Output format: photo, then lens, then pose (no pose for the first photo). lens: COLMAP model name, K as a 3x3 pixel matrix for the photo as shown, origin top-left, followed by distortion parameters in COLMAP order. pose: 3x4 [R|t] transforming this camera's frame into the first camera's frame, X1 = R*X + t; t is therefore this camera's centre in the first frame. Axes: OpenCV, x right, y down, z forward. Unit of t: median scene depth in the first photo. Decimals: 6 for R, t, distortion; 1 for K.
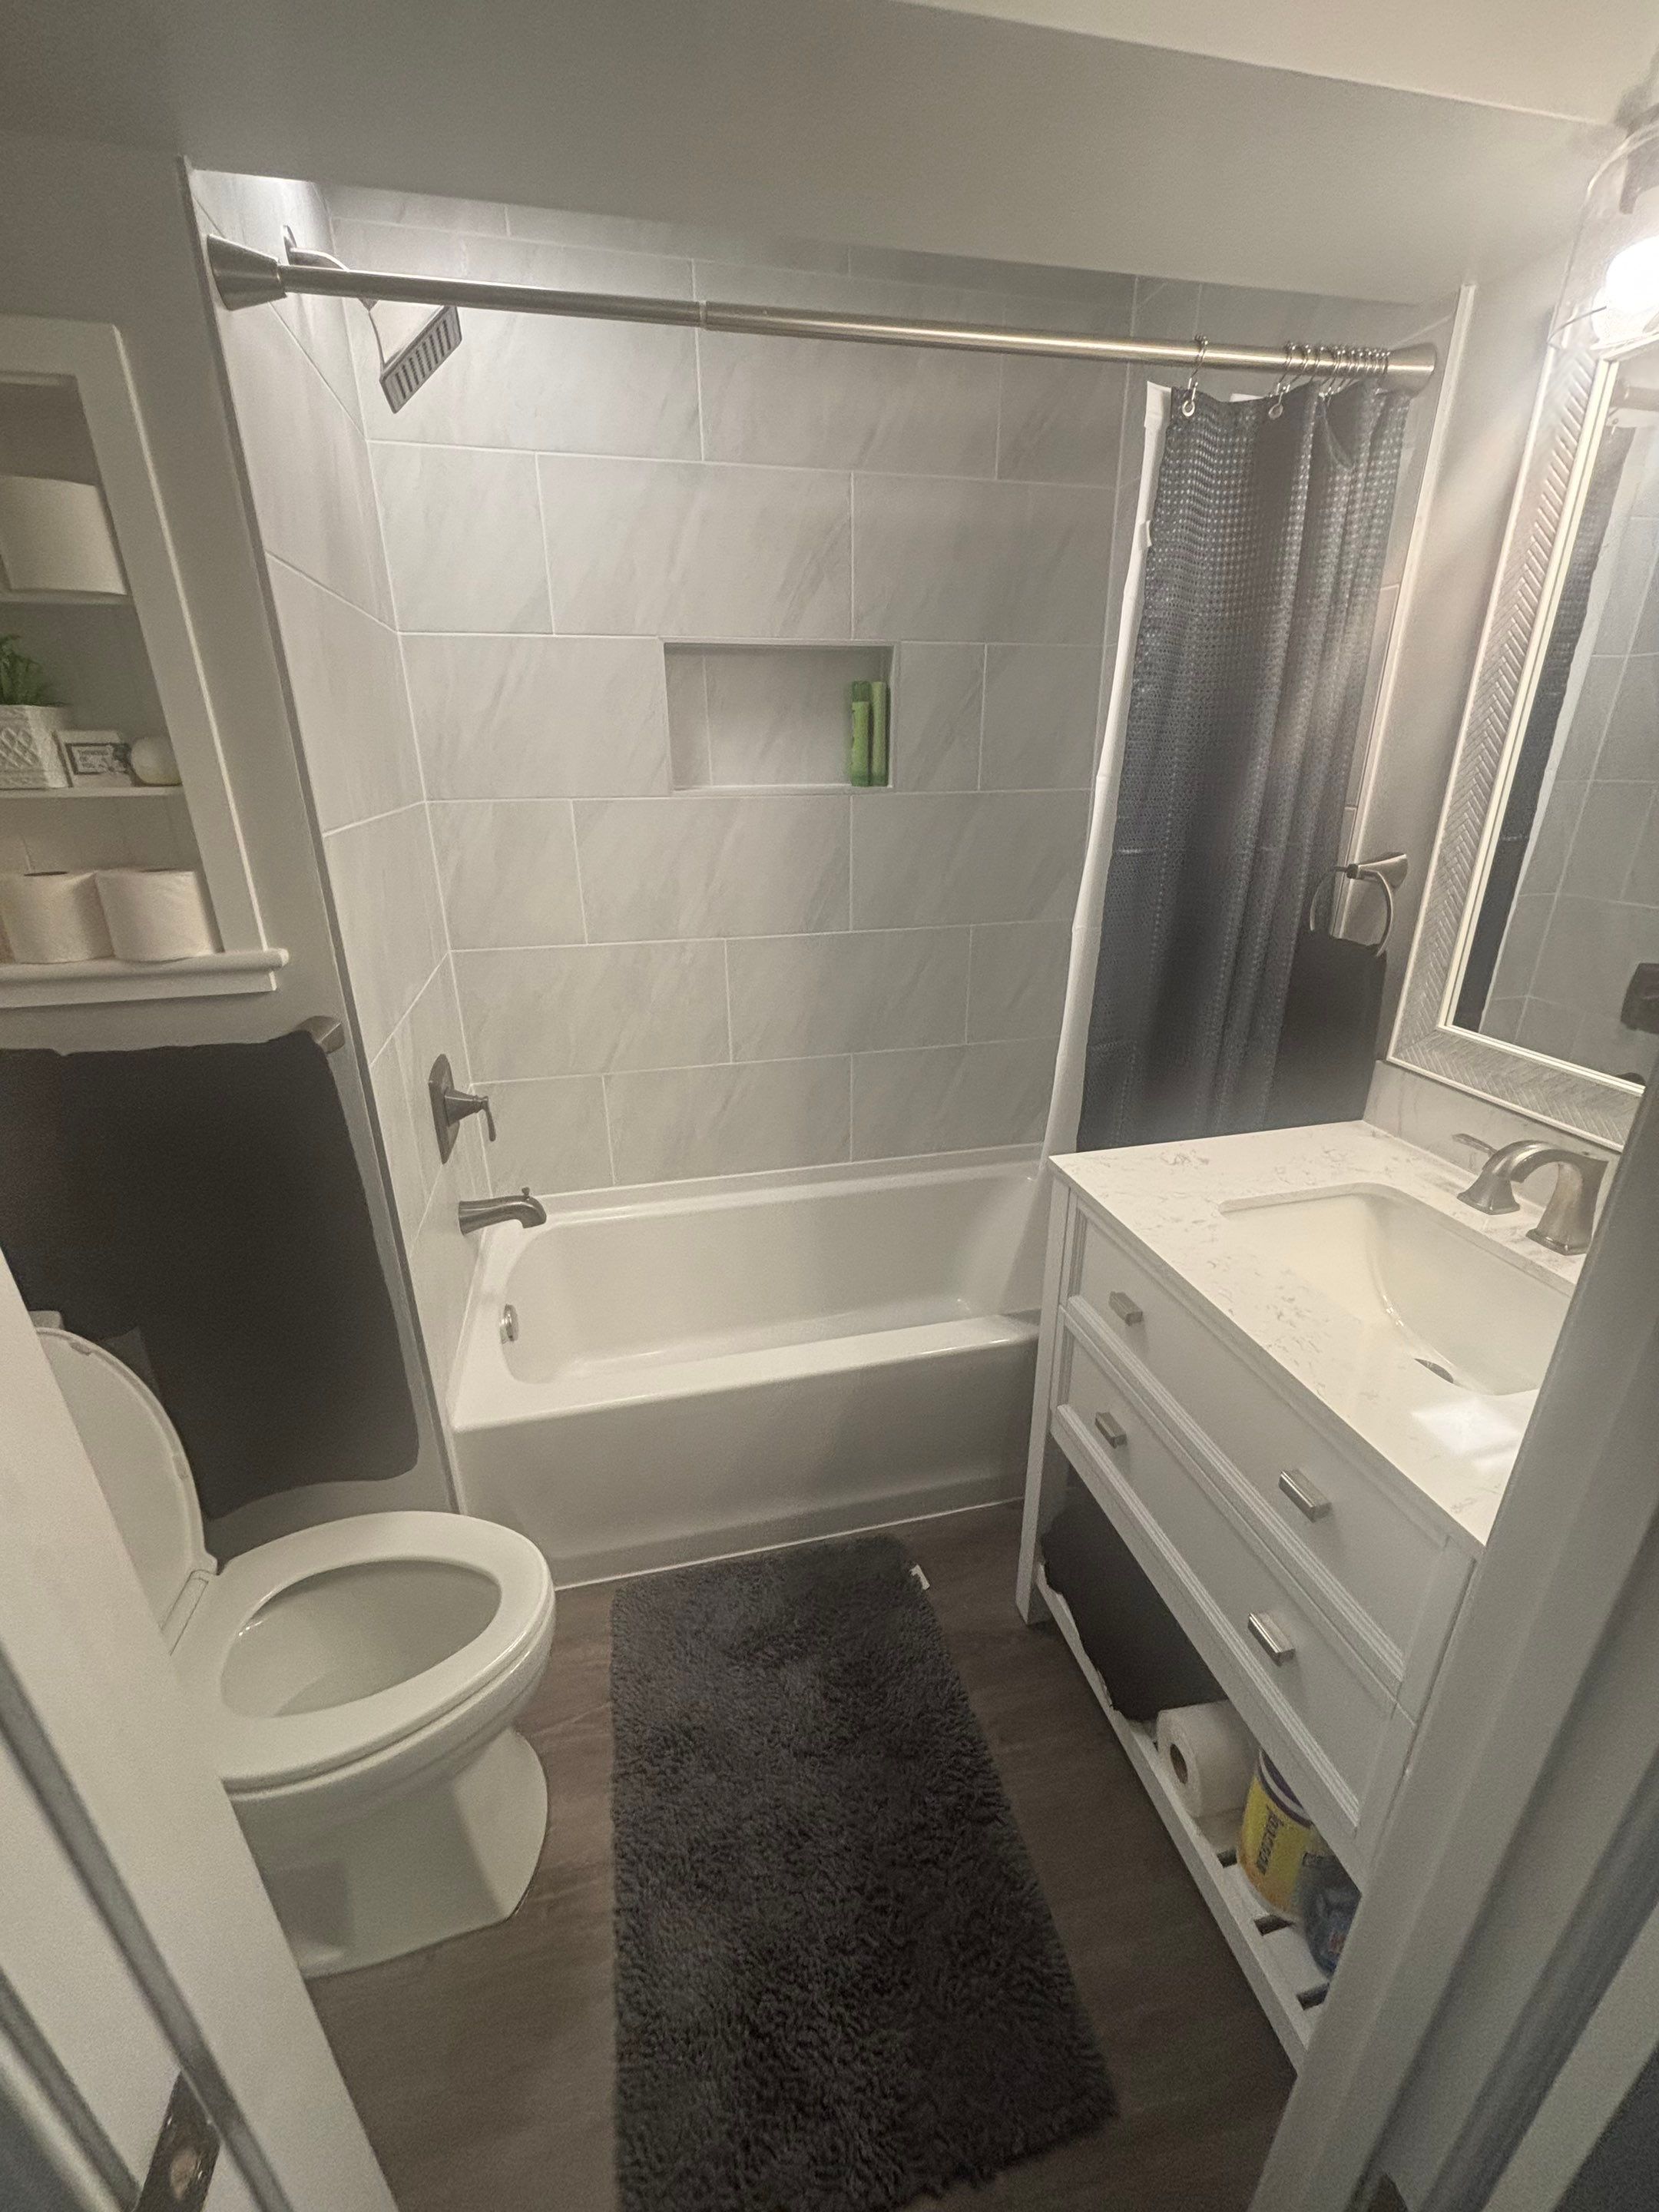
lens RADIAL K [[906.7, 0, 832.1], [0, 906.7, 1113.2], [0, 0, 1]] dist [-0.003195, 0.001807]
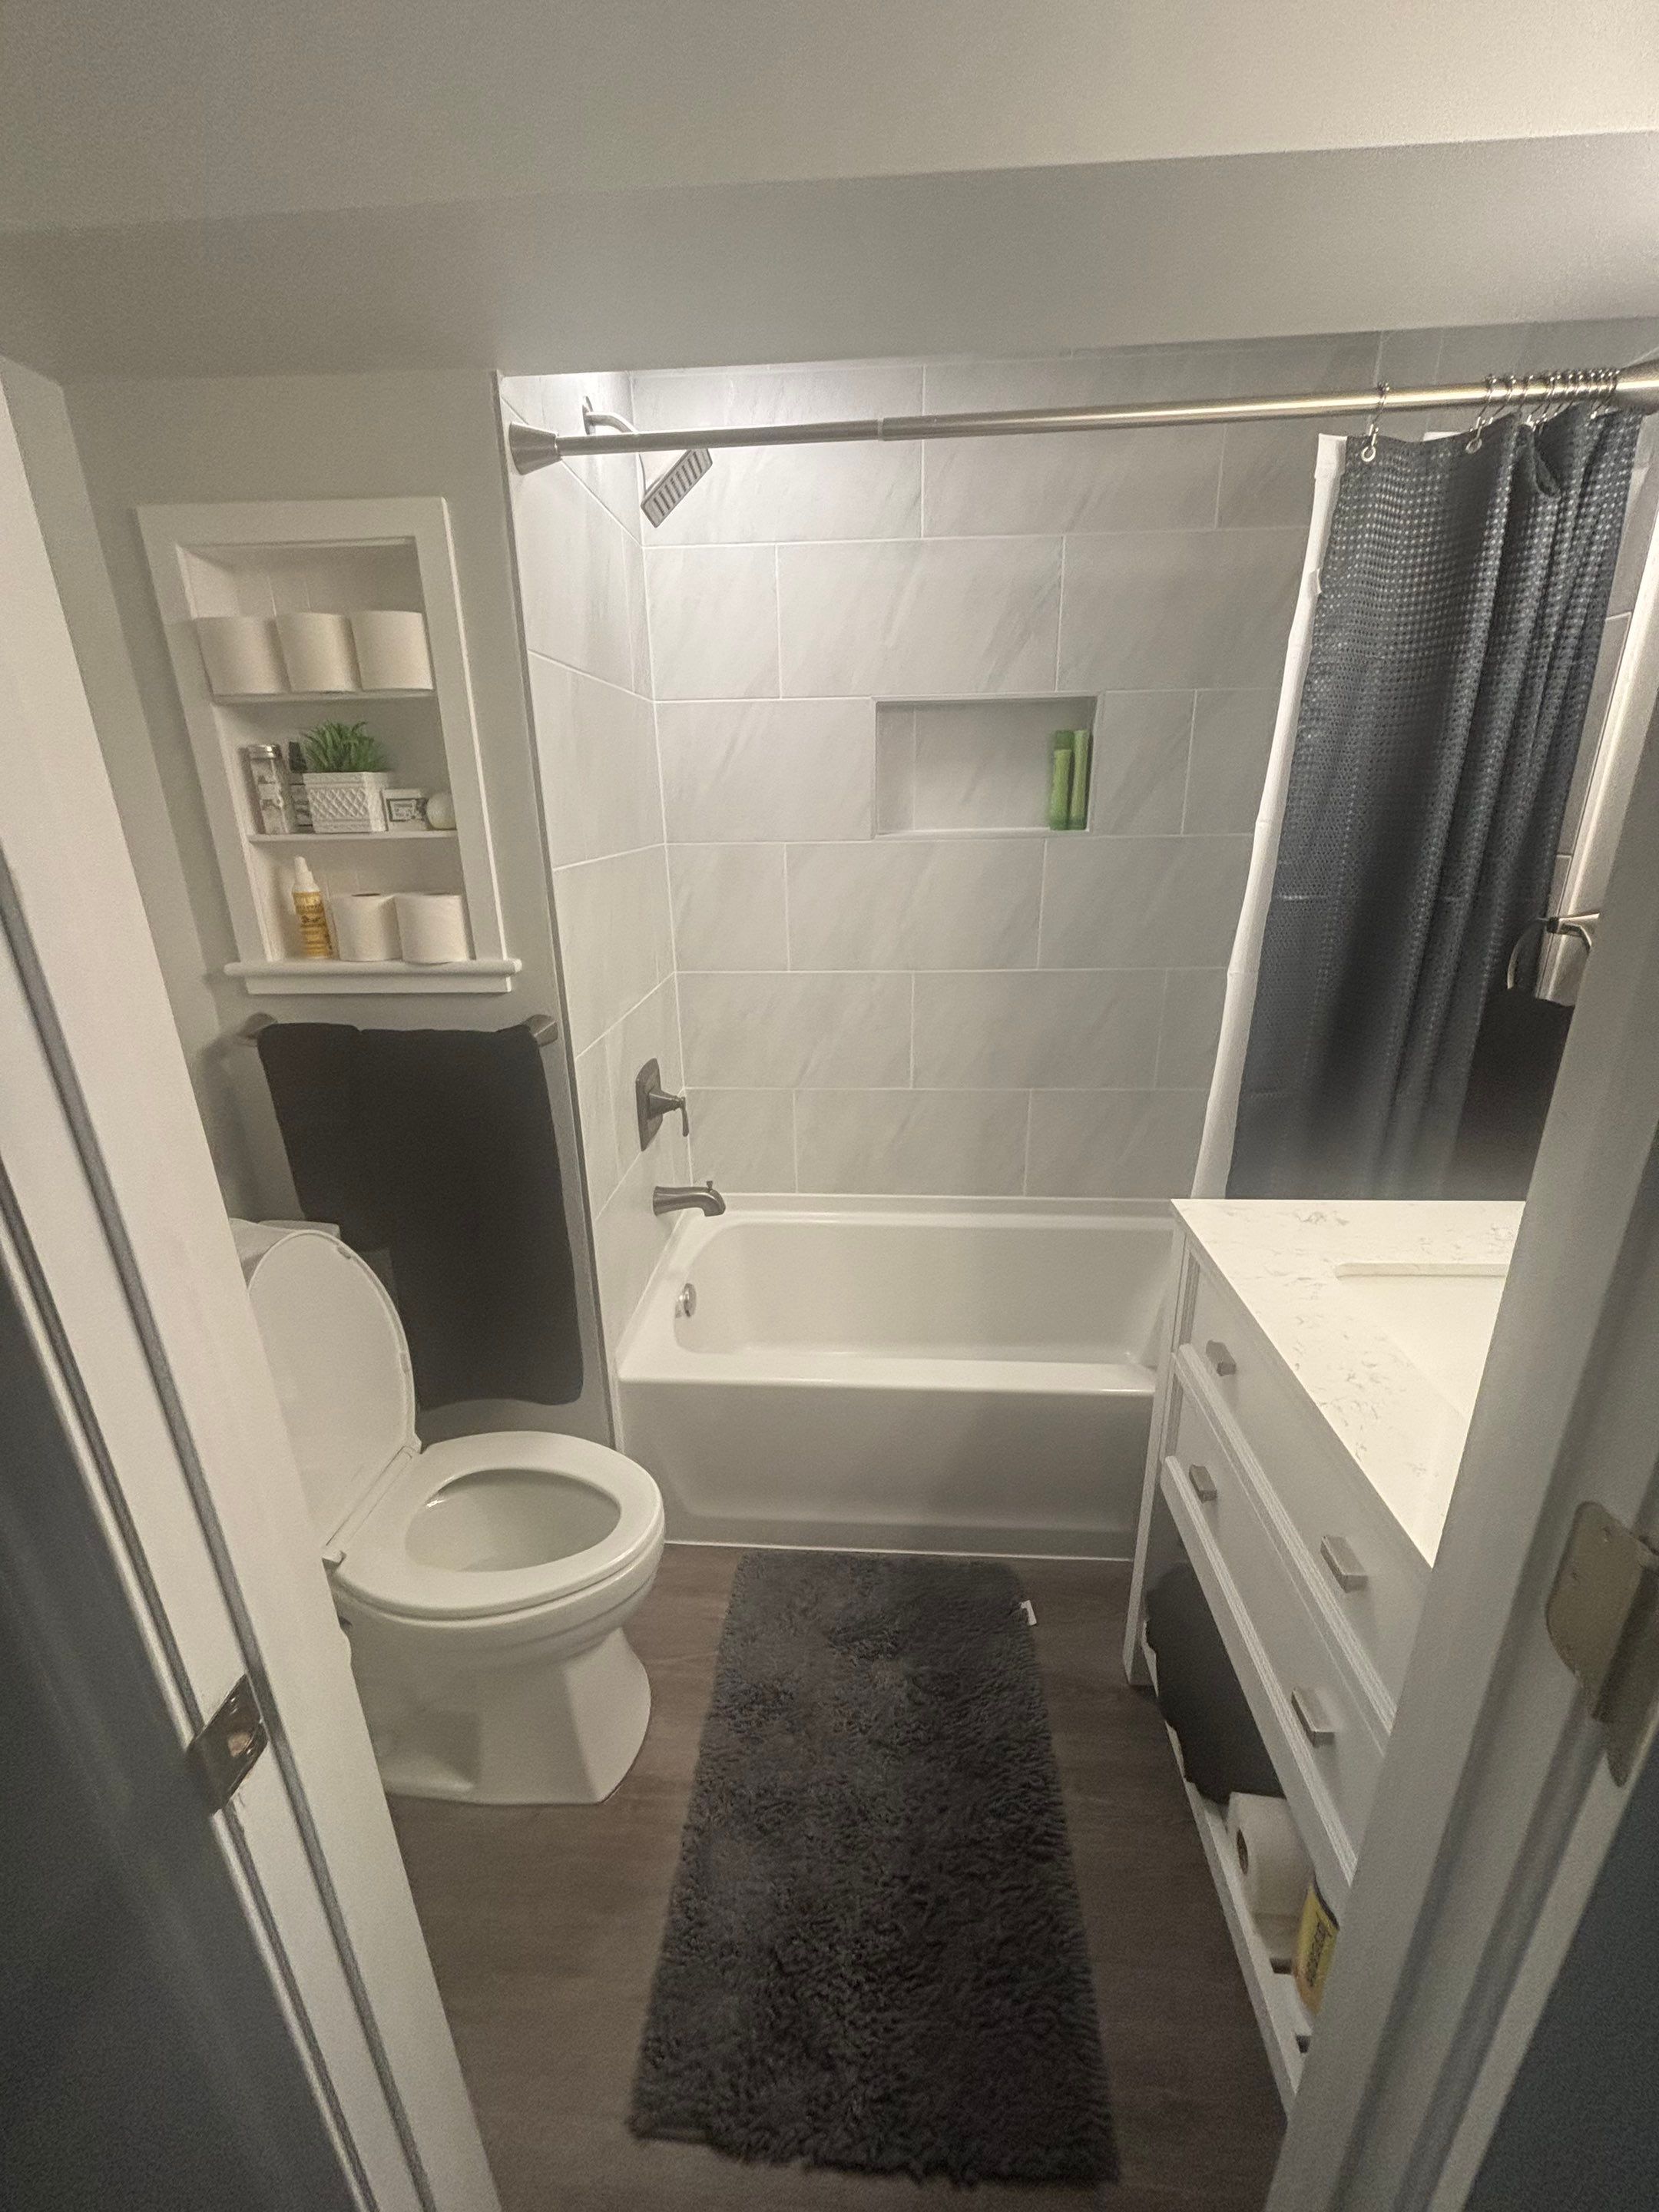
lens RADIAL K [[906.7, 0, 826.0], [0, 906.7, 1114.1], [0, 0, 1]] dist [-0.003195, 0.001807]
pose [[0.955438, 0.089555, -0.281280, 0.158965], [-0.100914, 0.994552, -0.026132, 0.020320], [0.277407, 0.053353, 0.959270, -0.066847]]
